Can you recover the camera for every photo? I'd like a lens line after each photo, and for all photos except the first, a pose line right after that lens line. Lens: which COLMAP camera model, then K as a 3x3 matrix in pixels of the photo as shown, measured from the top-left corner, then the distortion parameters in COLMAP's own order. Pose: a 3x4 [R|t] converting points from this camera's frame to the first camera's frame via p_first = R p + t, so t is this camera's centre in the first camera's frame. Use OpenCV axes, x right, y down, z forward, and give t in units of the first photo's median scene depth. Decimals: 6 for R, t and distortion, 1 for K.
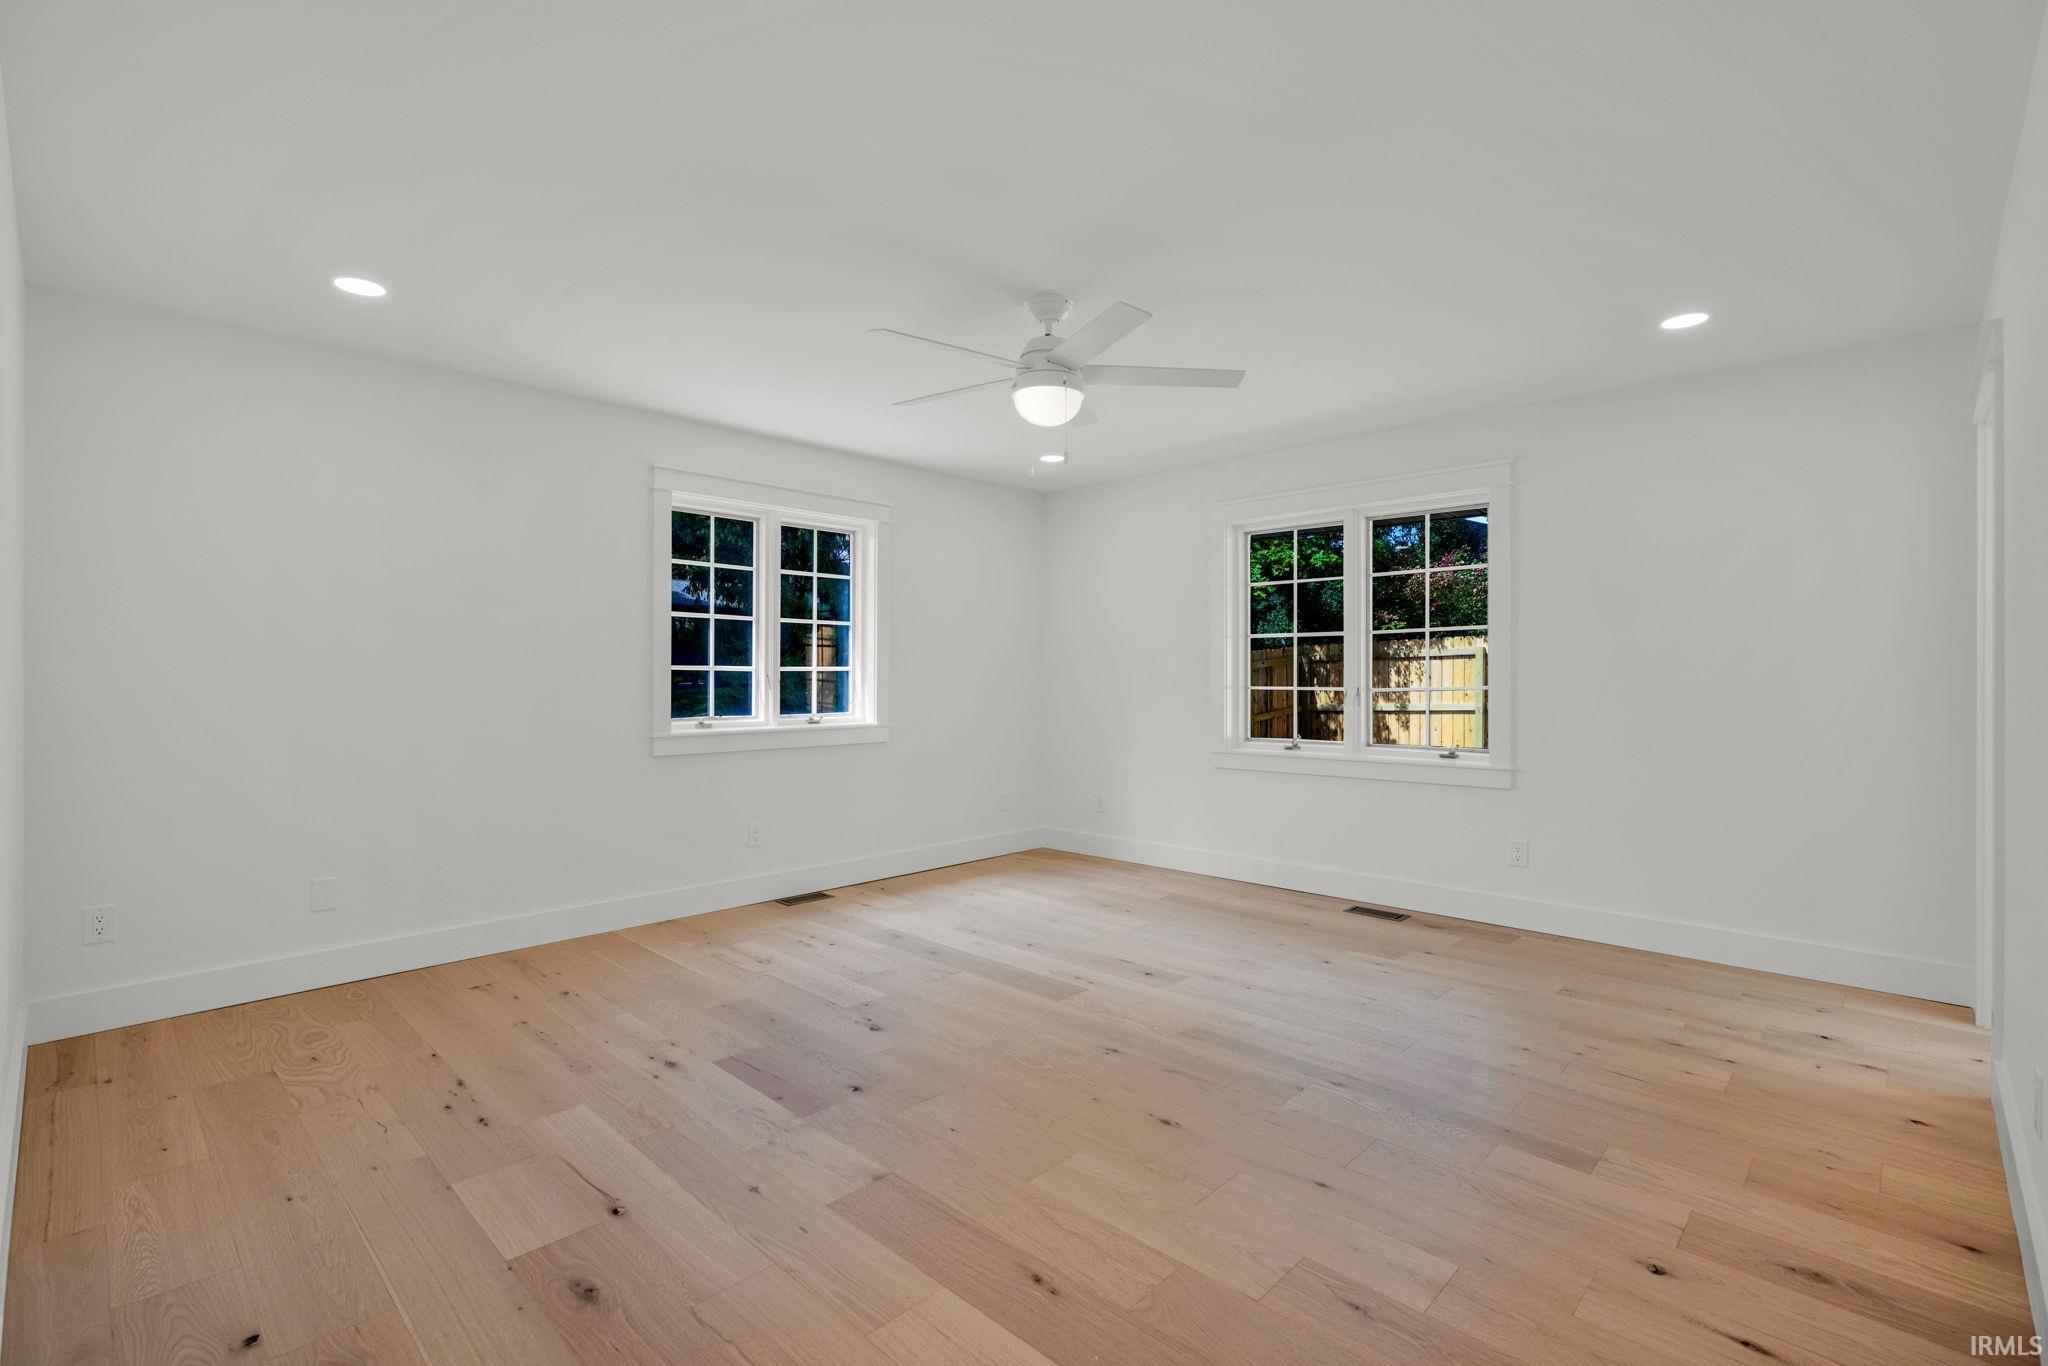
lens RADIAL K [[932.9, 0, 1033.5], [0, 932.9, 677.4], [0, 0, 1]] dist [-0.002783, 0.000198]
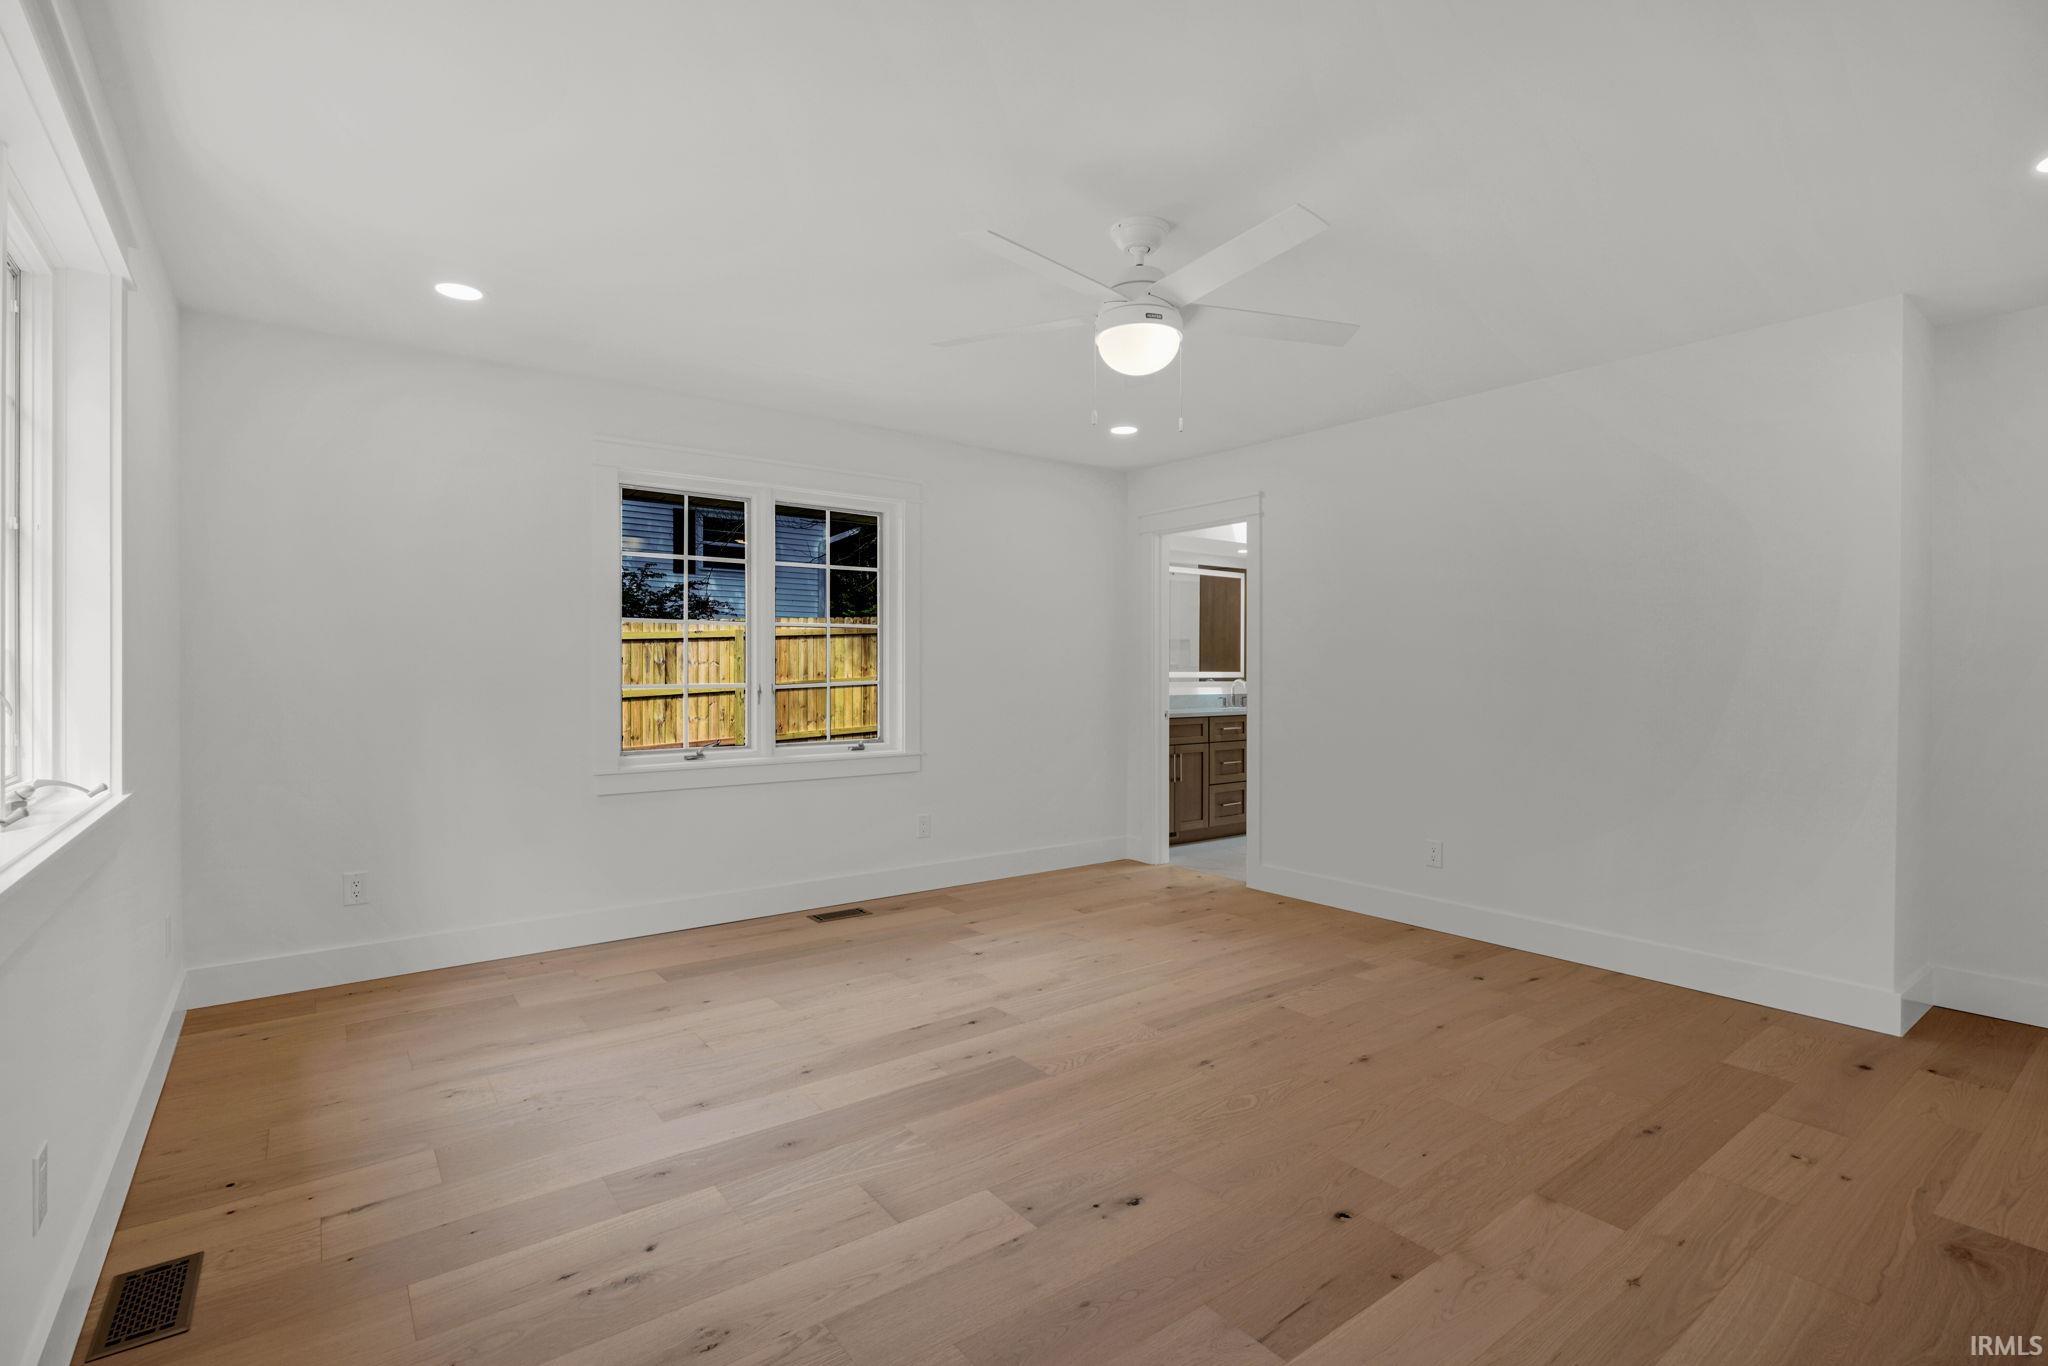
lens RADIAL K [[932.9, 0, 1025.2], [0, 932.9, 678.3], [0, 0, 1]] dist [-0.002783, 0.000198]
pose [[0.163589, -0.004904, 0.986516, -0.780188], [0.000419, 0.999988, 0.004901, 0.000709], [-0.986528, -0.000388, 0.163590, 0.902210]]
